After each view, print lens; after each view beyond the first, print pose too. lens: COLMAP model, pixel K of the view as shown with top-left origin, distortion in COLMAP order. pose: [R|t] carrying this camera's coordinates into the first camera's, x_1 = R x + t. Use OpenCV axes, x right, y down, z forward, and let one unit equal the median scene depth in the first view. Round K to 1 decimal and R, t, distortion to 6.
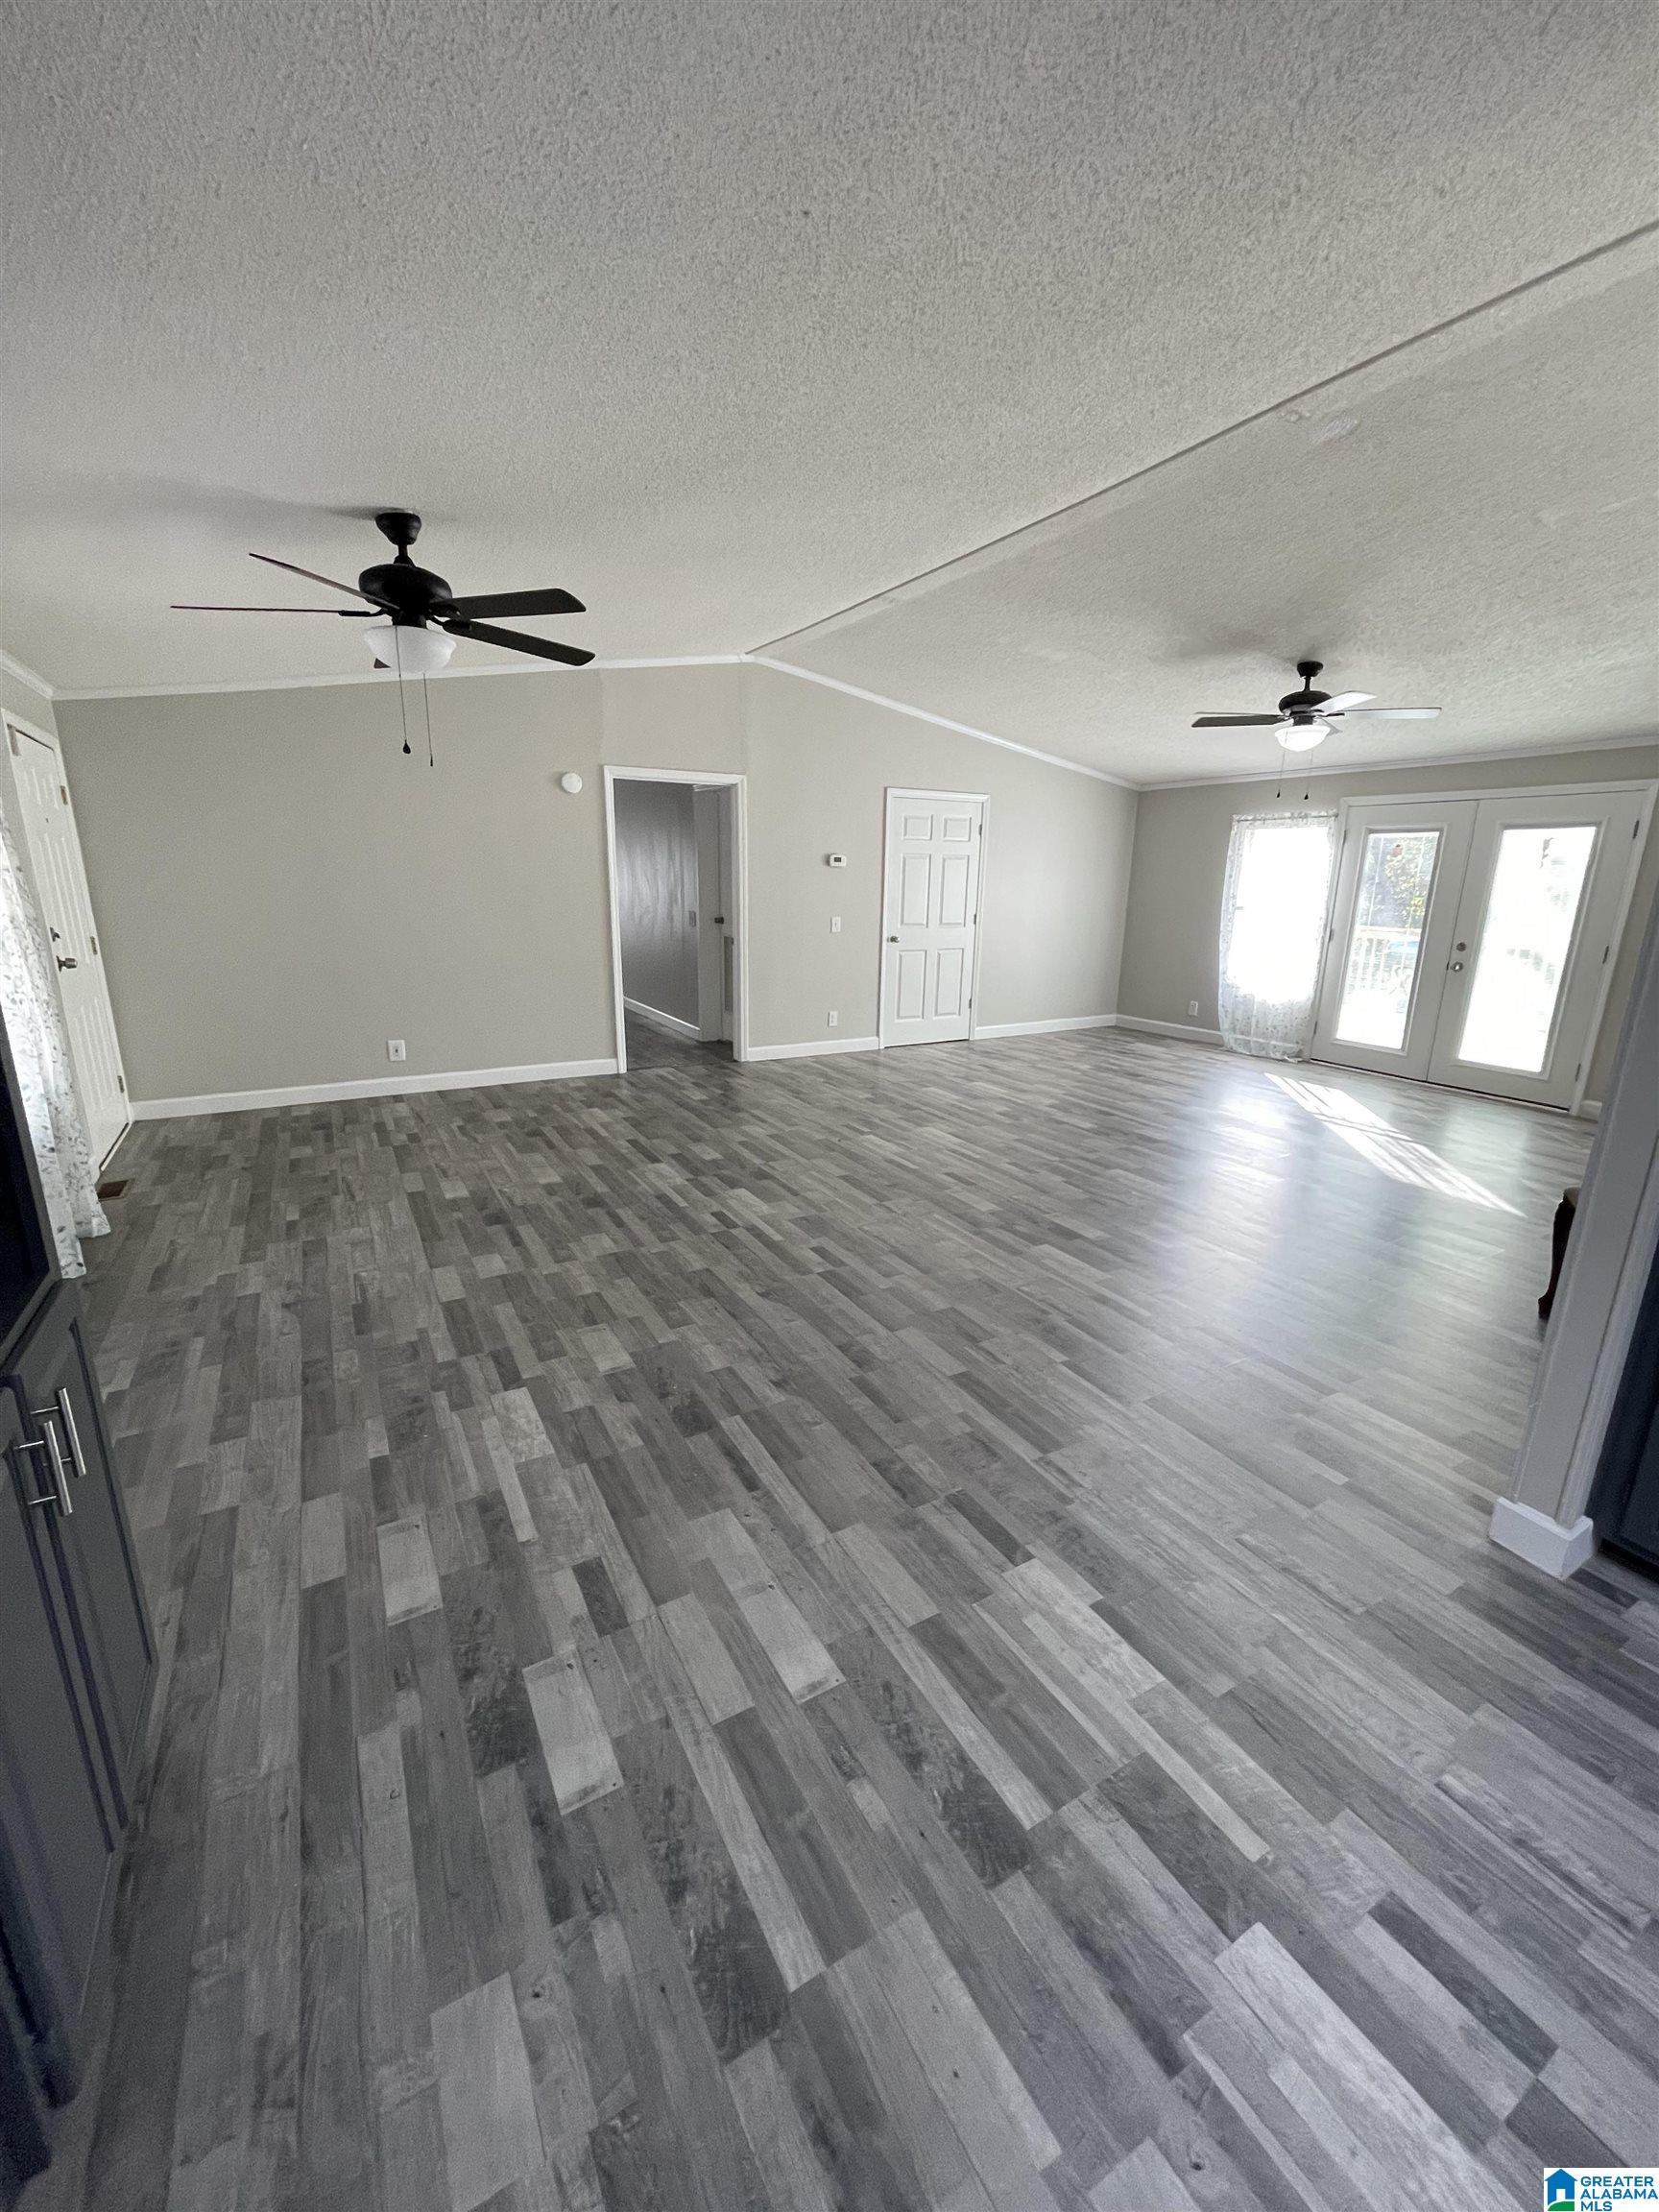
lens RADIAL K [[890.3, 0, 834.5], [0, 890.3, 1101.2], [0, 0, 1]] dist [0.001849, -0.000797]
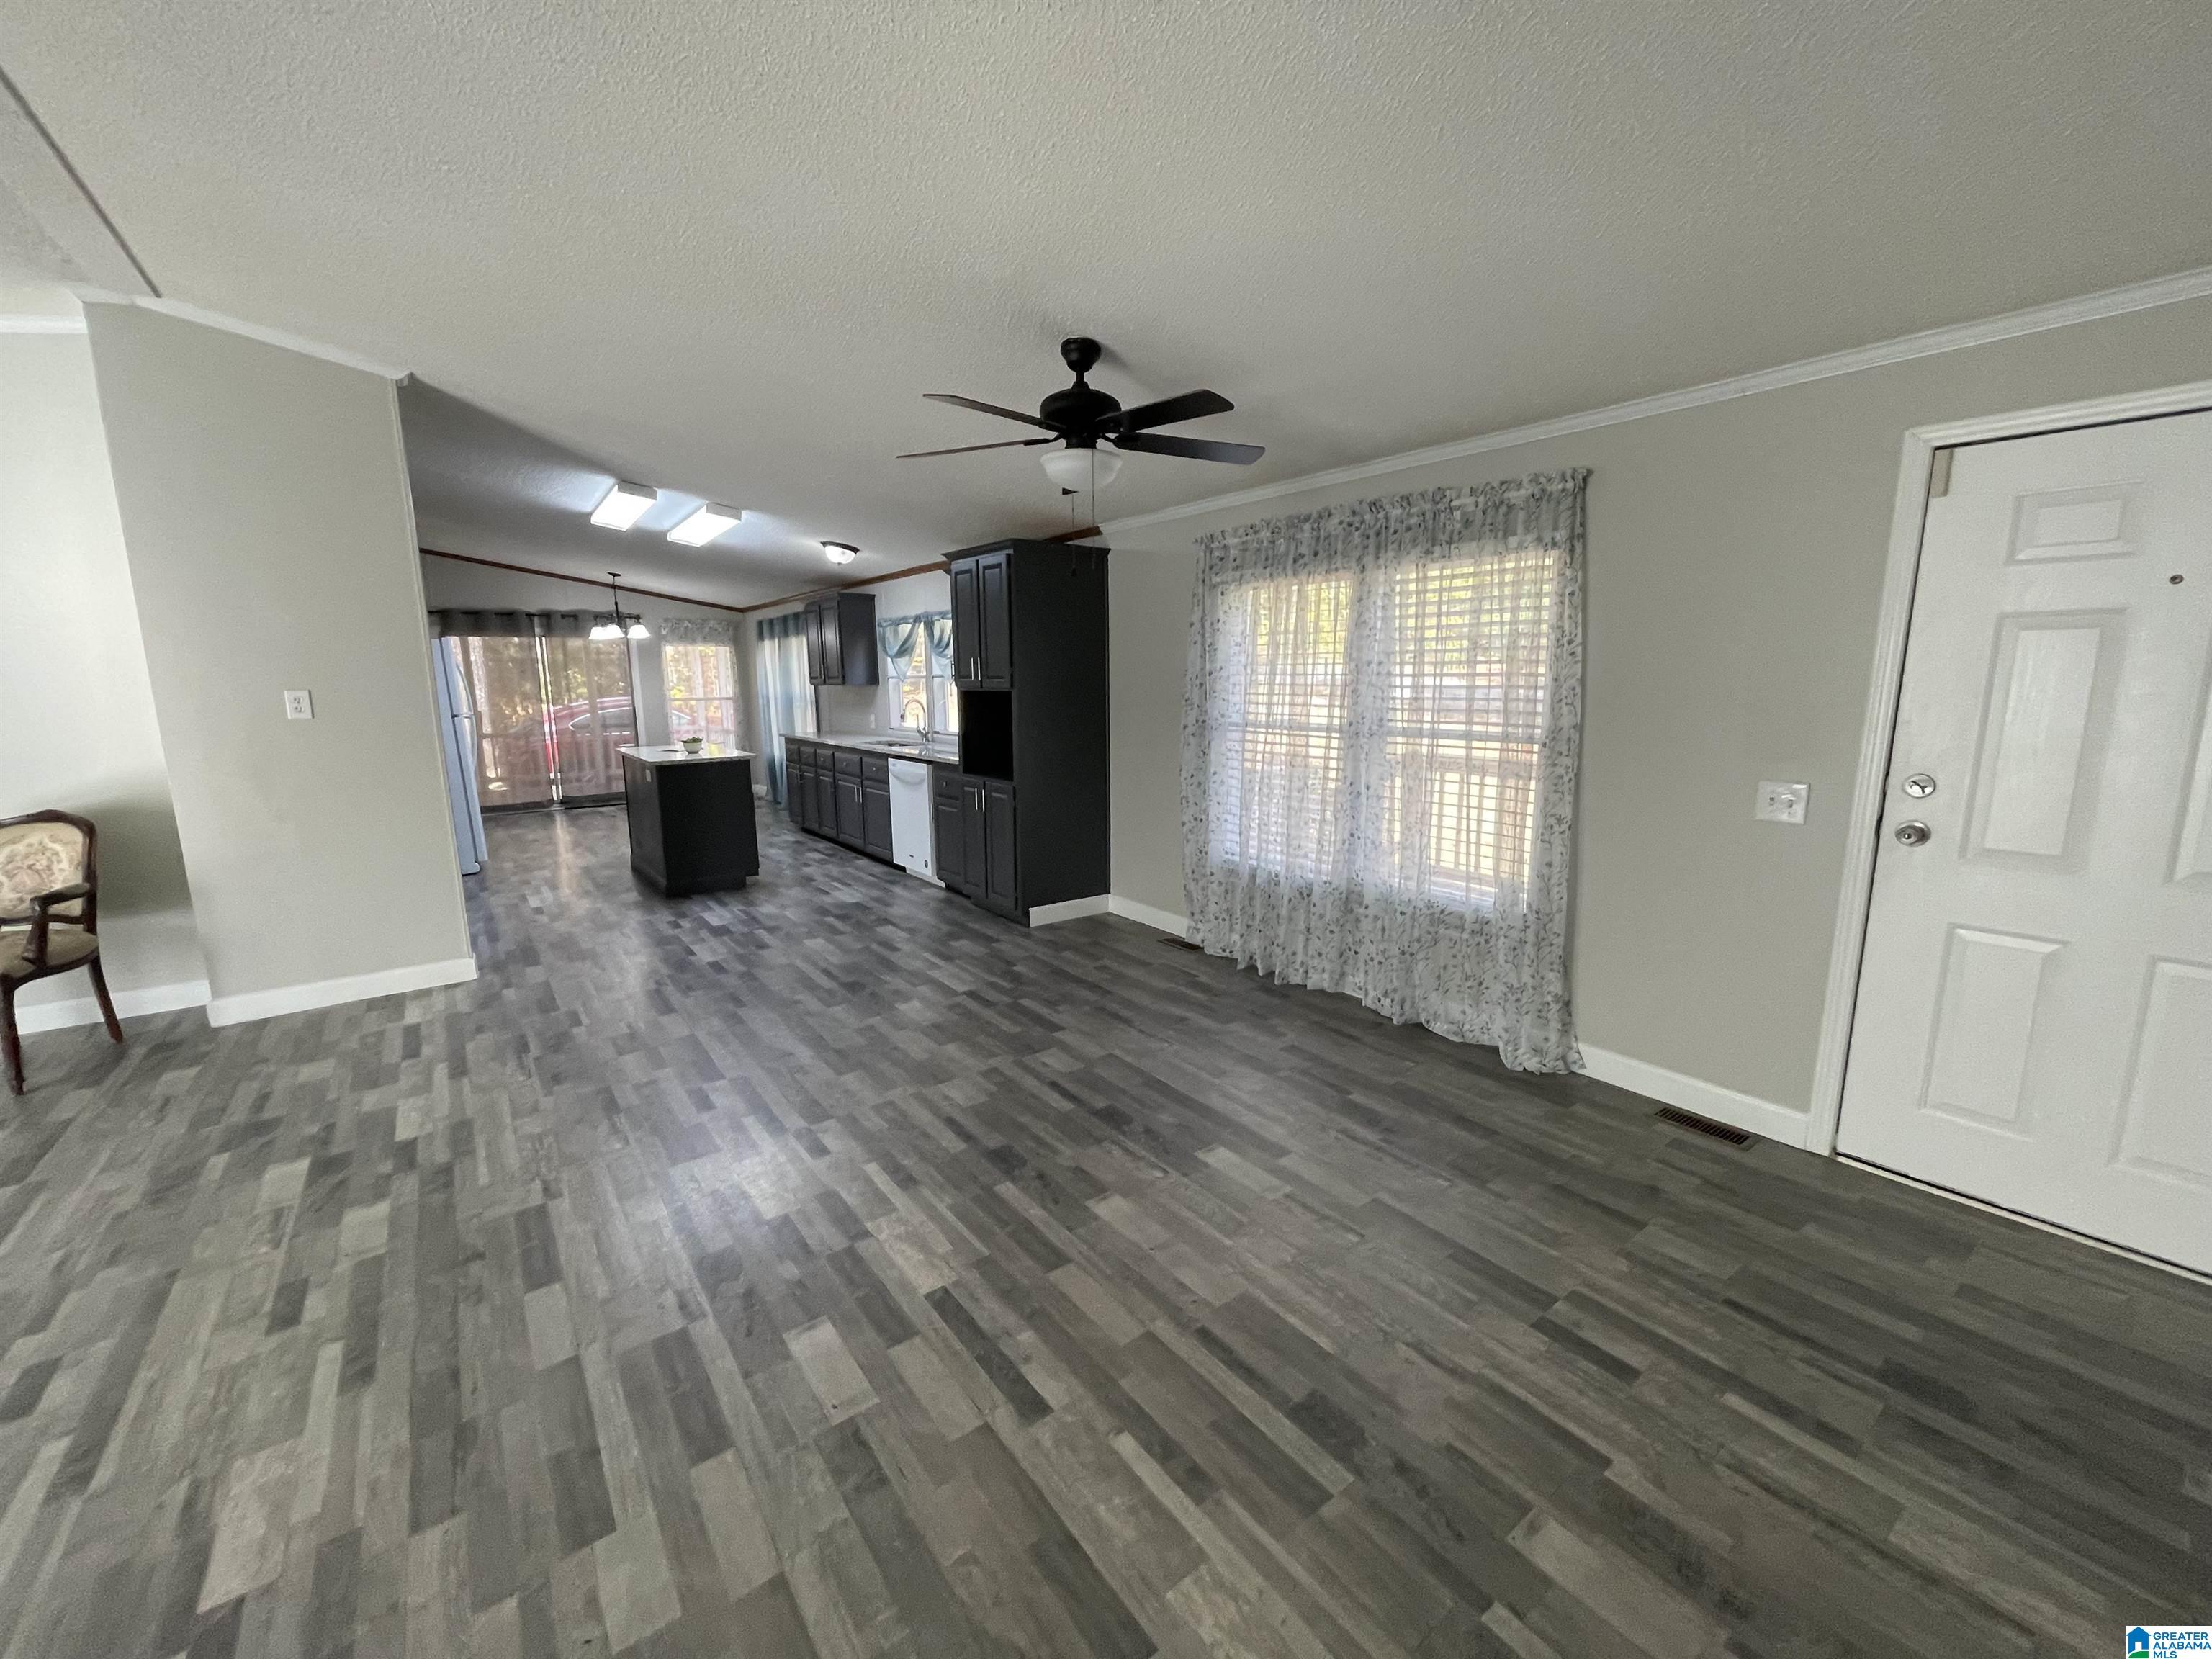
lens RADIAL K [[887.2, 0, 1110.9], [0, 887.2, 829.4], [0, 0, 1]] dist [-0.005122, -0.000569]
pose [[-0.991702, 0.015546, -0.127618, -0.247050], [-0.037834, 0.913415, 0.405267, -0.362990], [0.122868, 0.406732, -0.905247, 1.404182]]
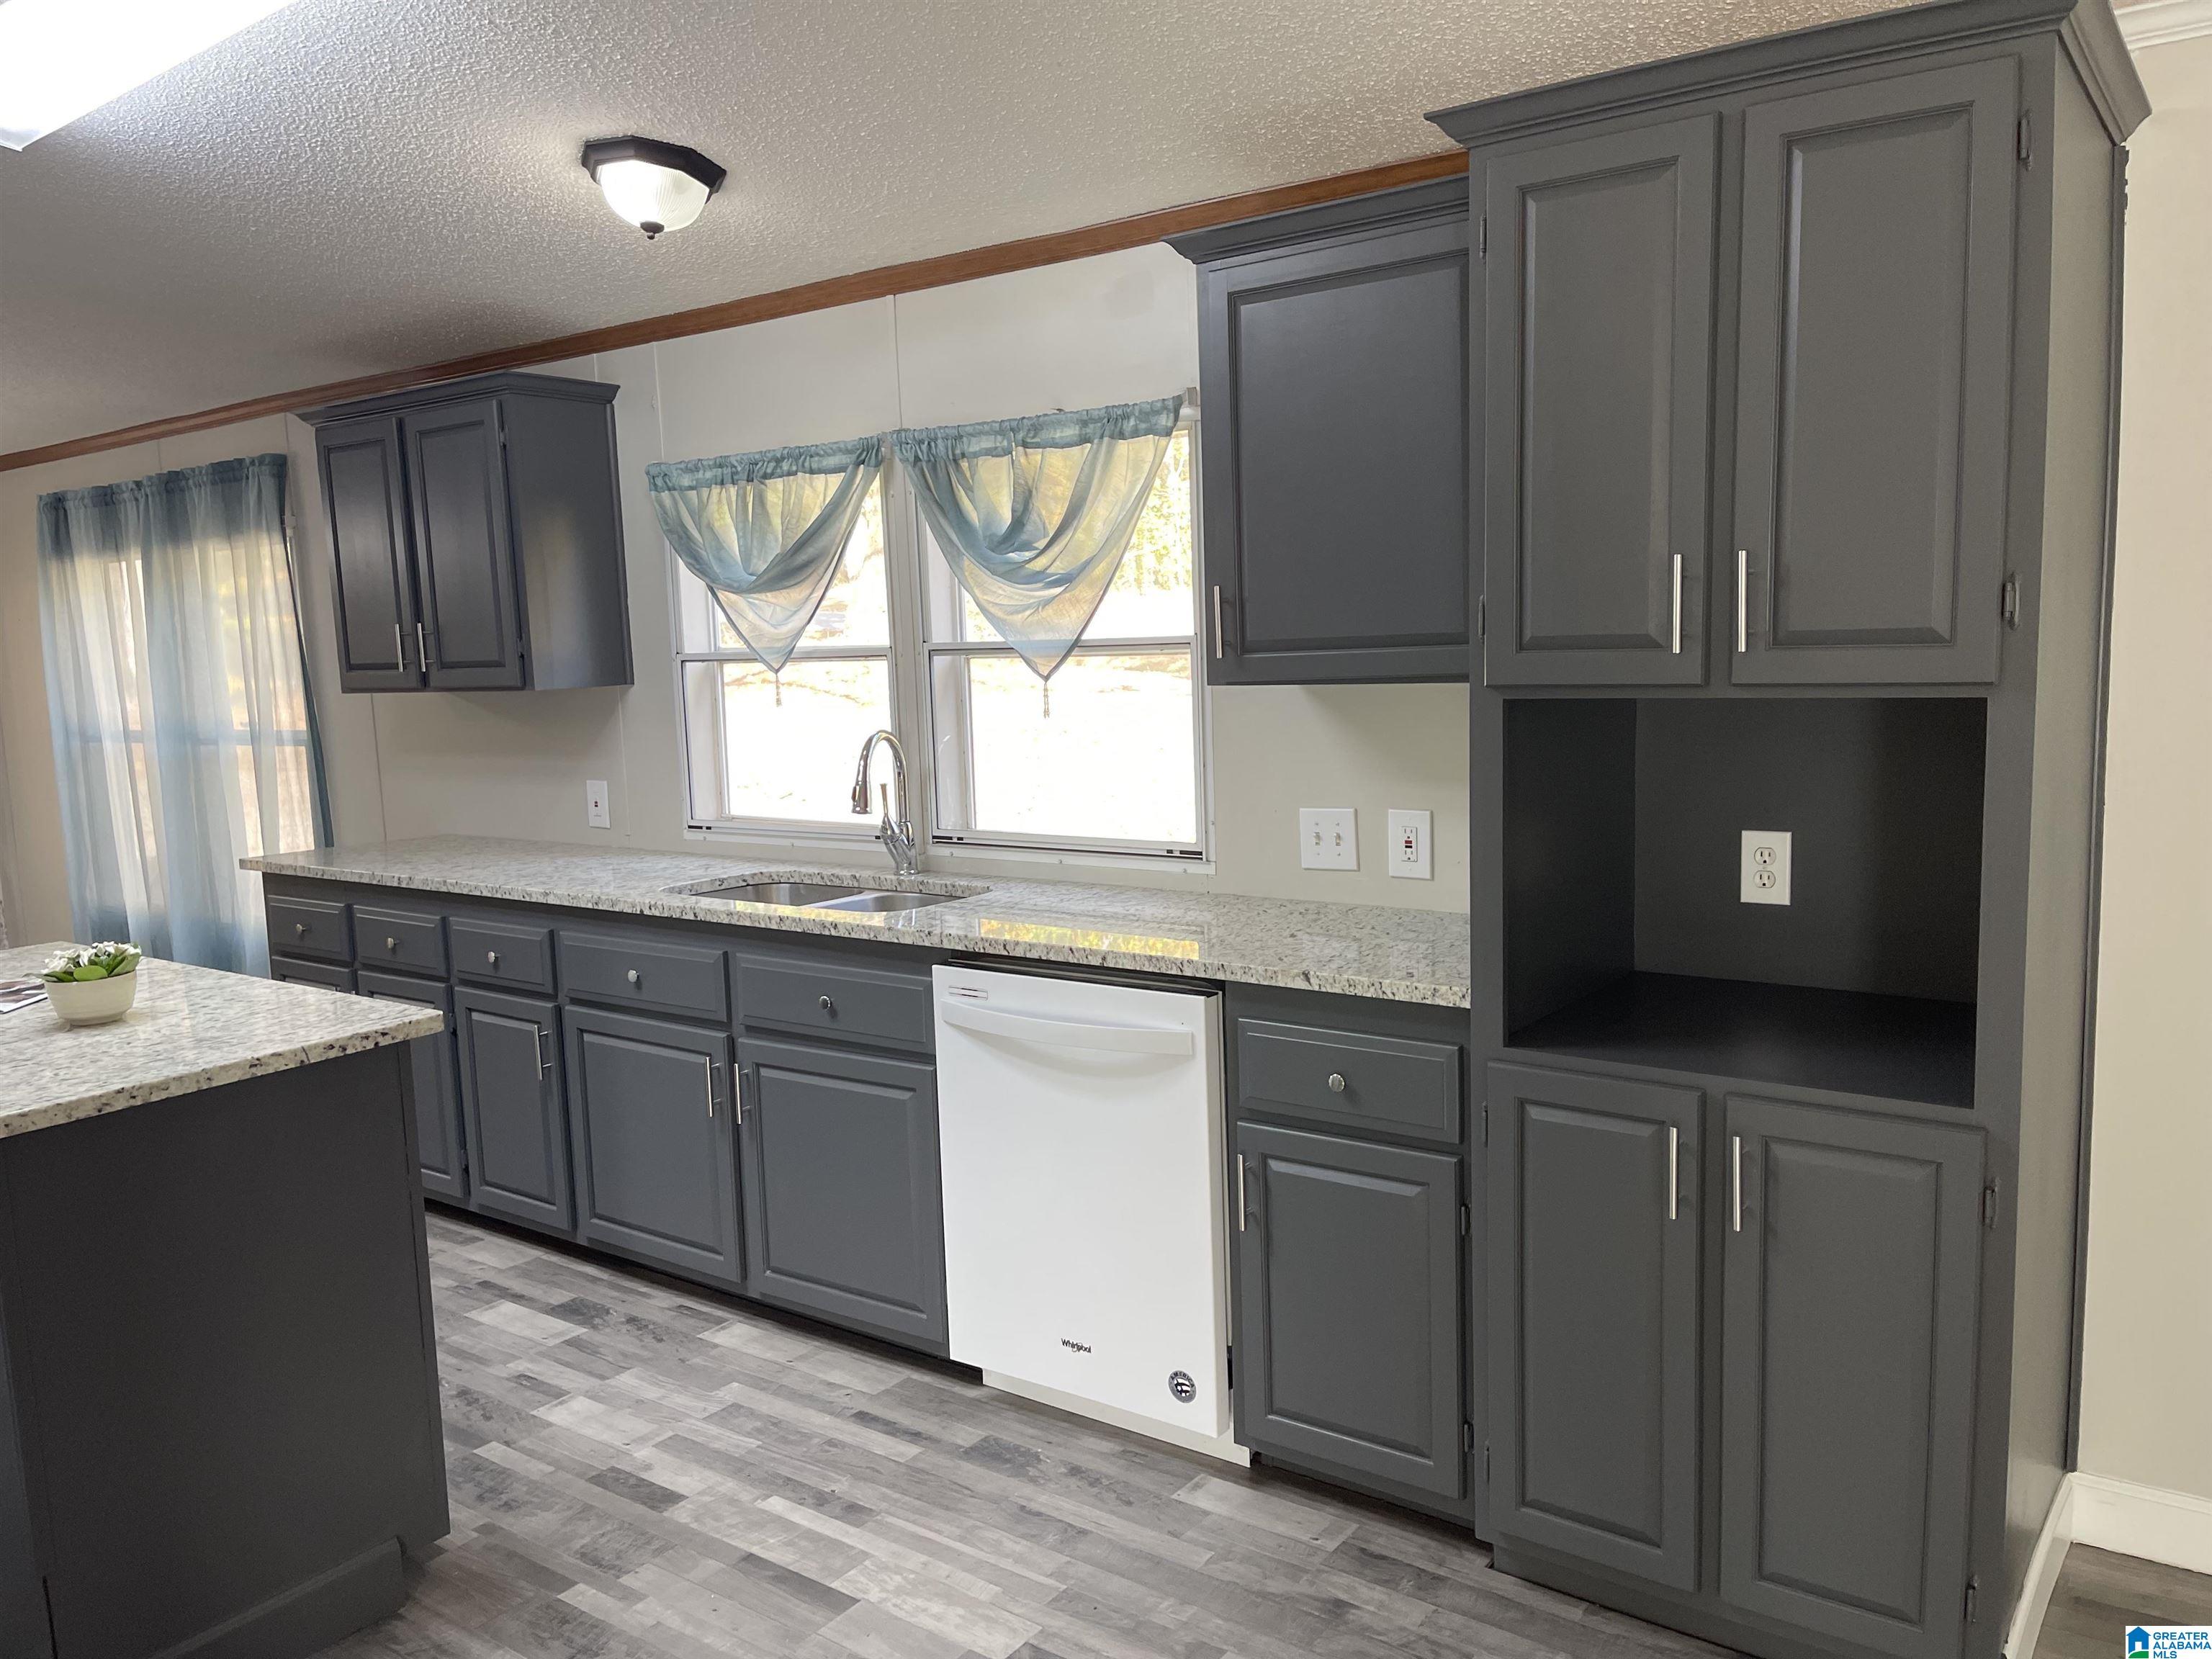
lens RADIAL K [[1664.6, 0, 1109.5], [0, 1664.6, 837.6], [0, 0, 1]] dist [0.004997, -0.000162]
pose [[-0.911007, 0.071897, -0.406074, 0.150129], [-0.079737, 0.935393, 0.344502, -0.165630], [0.404608, 0.346223, -0.846417, 0.590749]]
